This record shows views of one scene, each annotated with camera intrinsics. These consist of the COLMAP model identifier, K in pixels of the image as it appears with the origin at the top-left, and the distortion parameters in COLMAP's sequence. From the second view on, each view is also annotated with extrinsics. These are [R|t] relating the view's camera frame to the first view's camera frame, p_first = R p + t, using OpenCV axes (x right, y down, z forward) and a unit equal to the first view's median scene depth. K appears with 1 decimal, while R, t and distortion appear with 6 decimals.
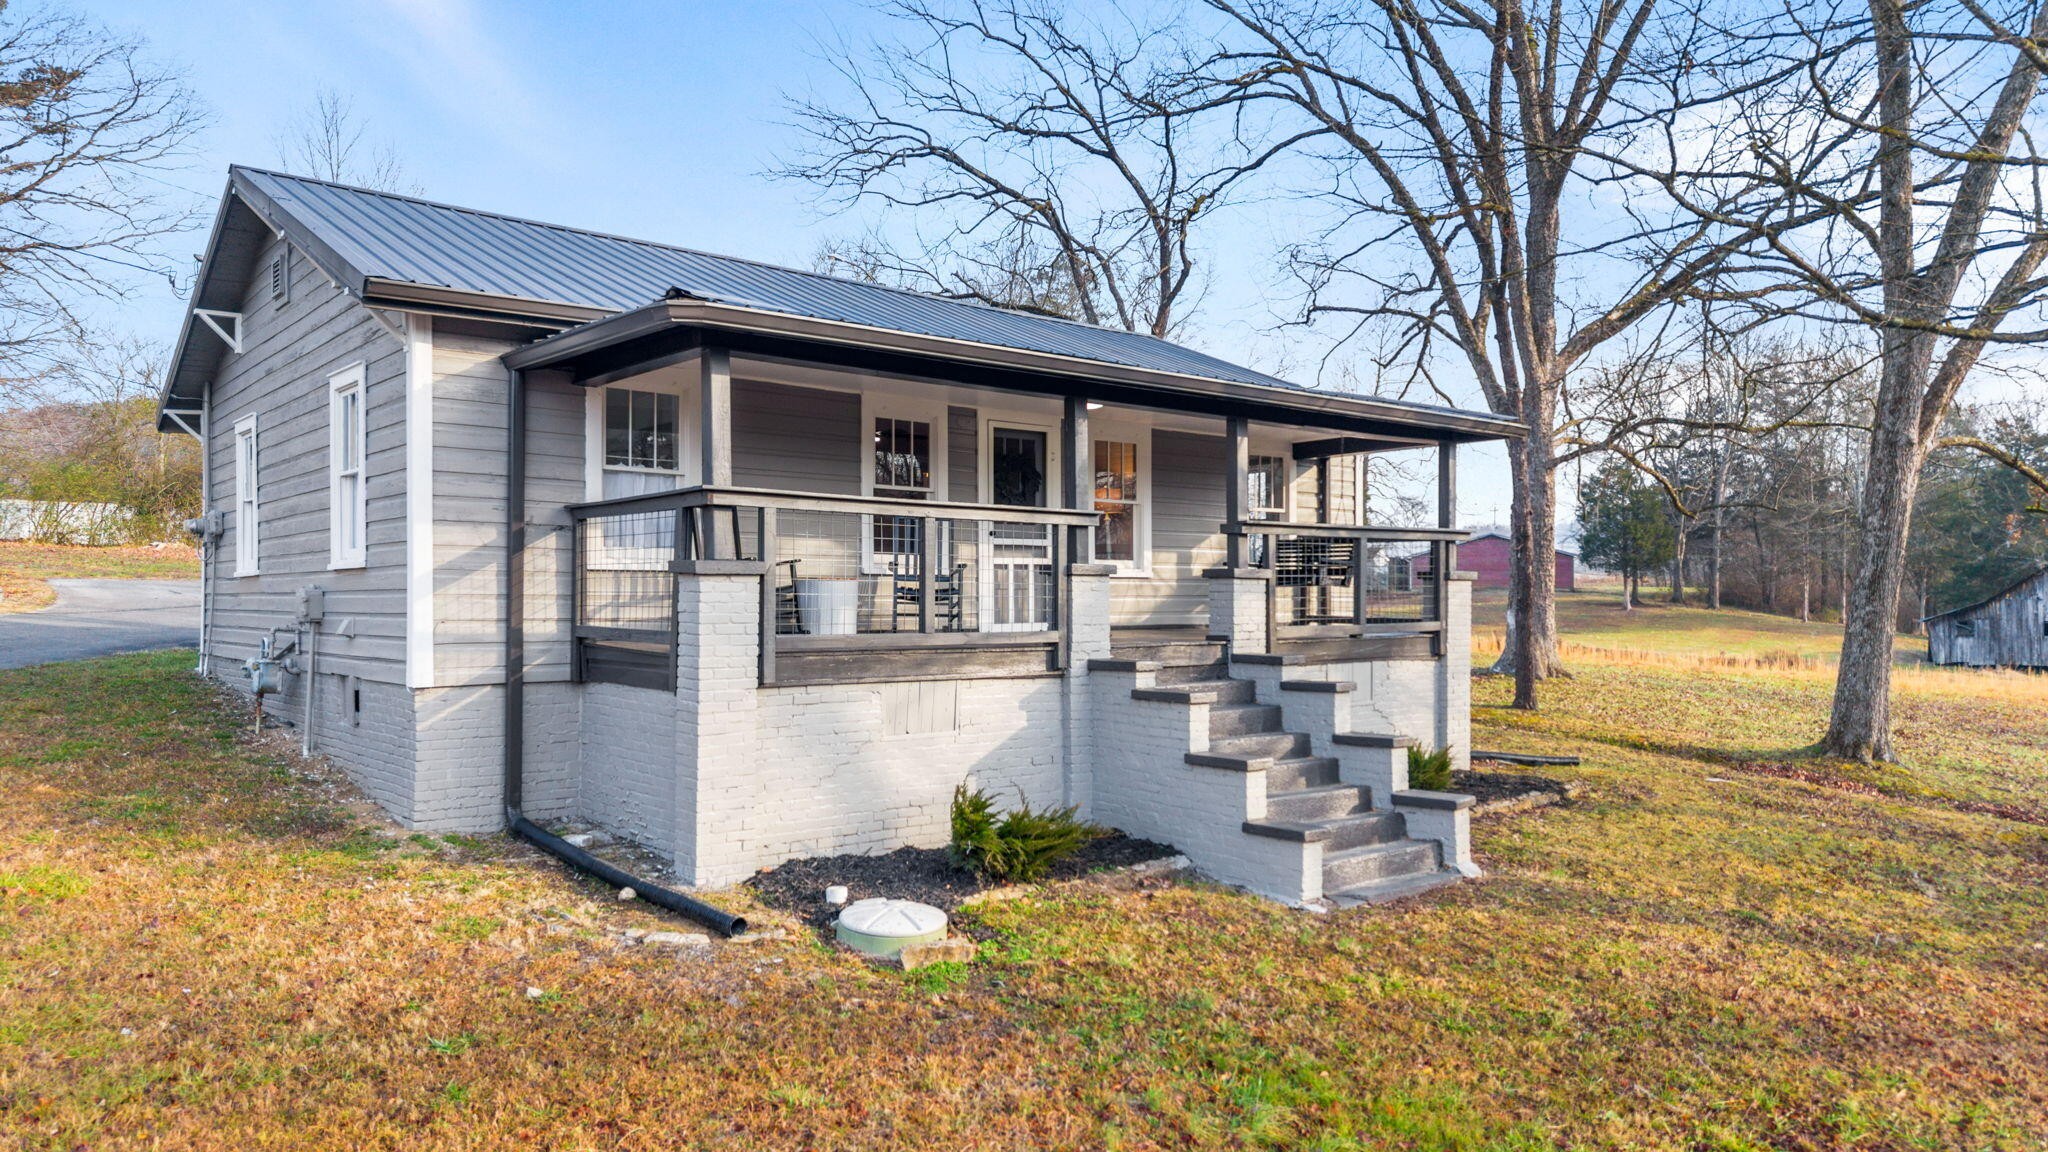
lens RADIAL K [[1358.5, 0, 1021.9], [0, 1358.5, 583.2], [0, 0, 1]] dist [0.002247, 0.000363]
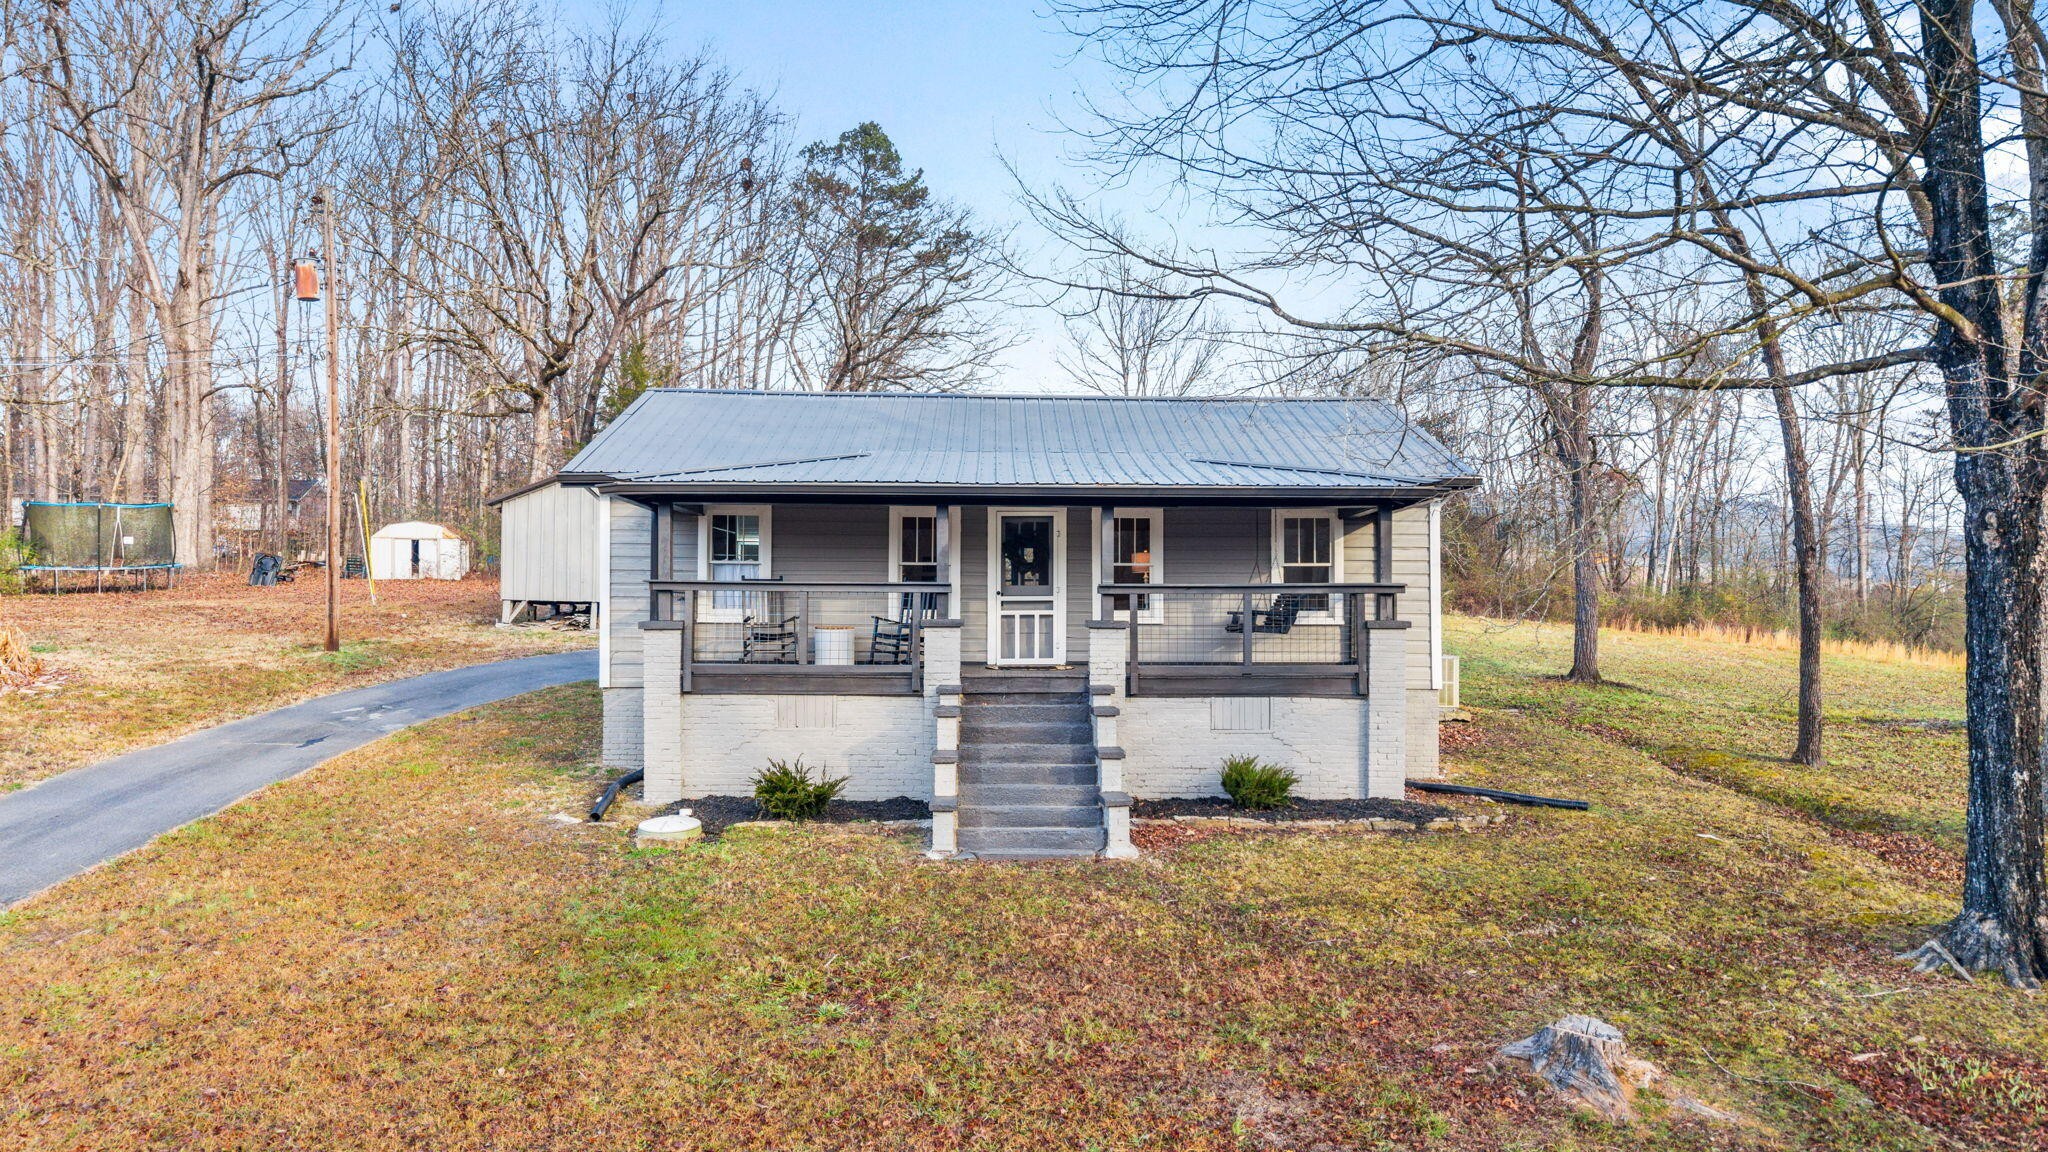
lens RADIAL K [[1358.5, 0, 1021.9], [0, 1358.5, 583.2], [0, 0, 1]] dist [0.002247, 0.000363]
pose [[0.783305, -0.010285, -0.621552, 0.897460], [0.003029, 0.999914, -0.012729, -0.030346], [0.621630, 0.008088, 0.783269, -0.076513]]
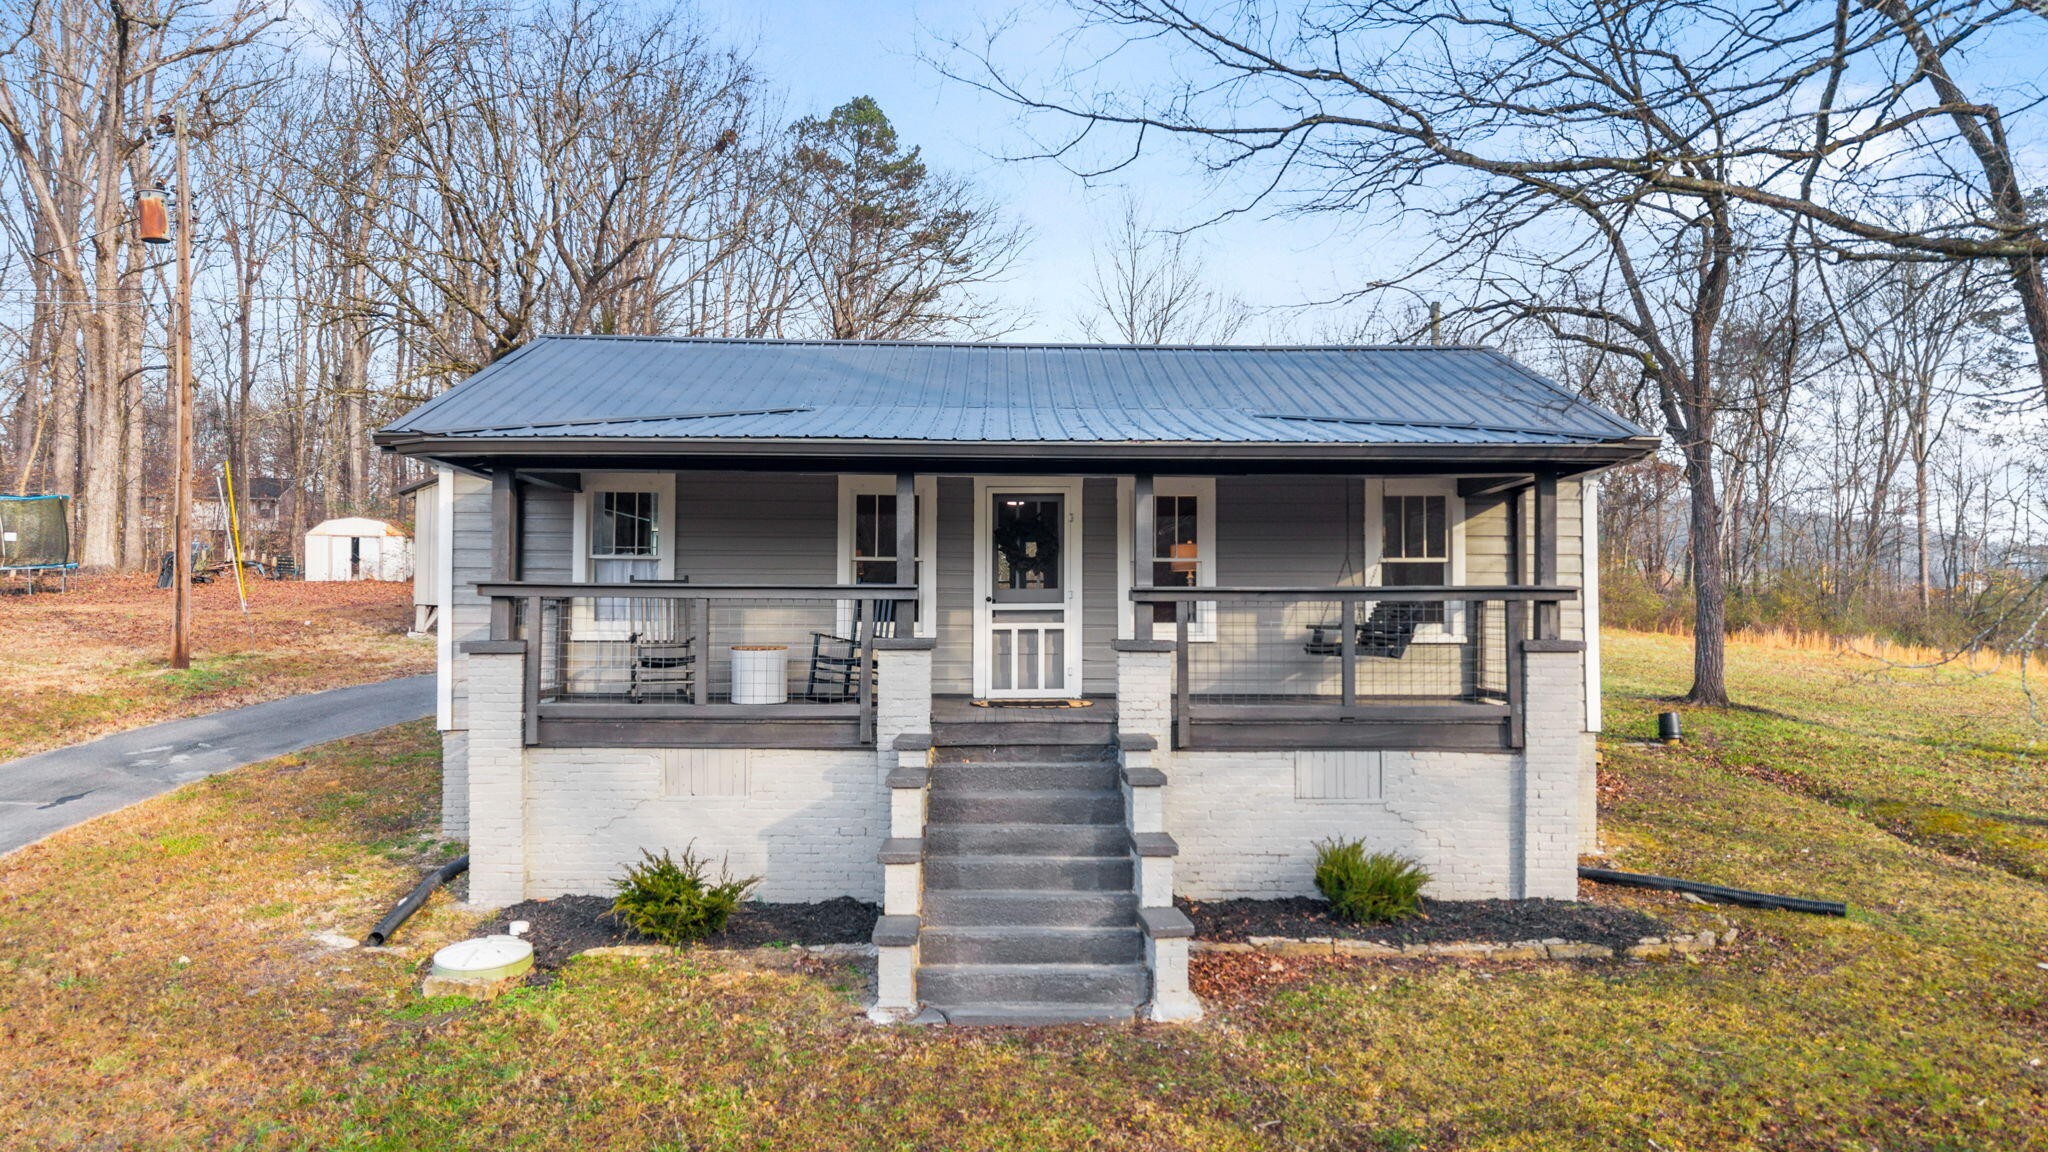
lens RADIAL K [[1358.5, 0, 1021.9], [0, 1358.5, 583.2], [0, 0, 1]] dist [0.002247, 0.000363]
pose [[0.781451, -0.011310, -0.623865, 0.651674], [0.003363, 0.999898, -0.013915, -0.036196], [0.623958, 0.008776, 0.781409, 0.239167]]
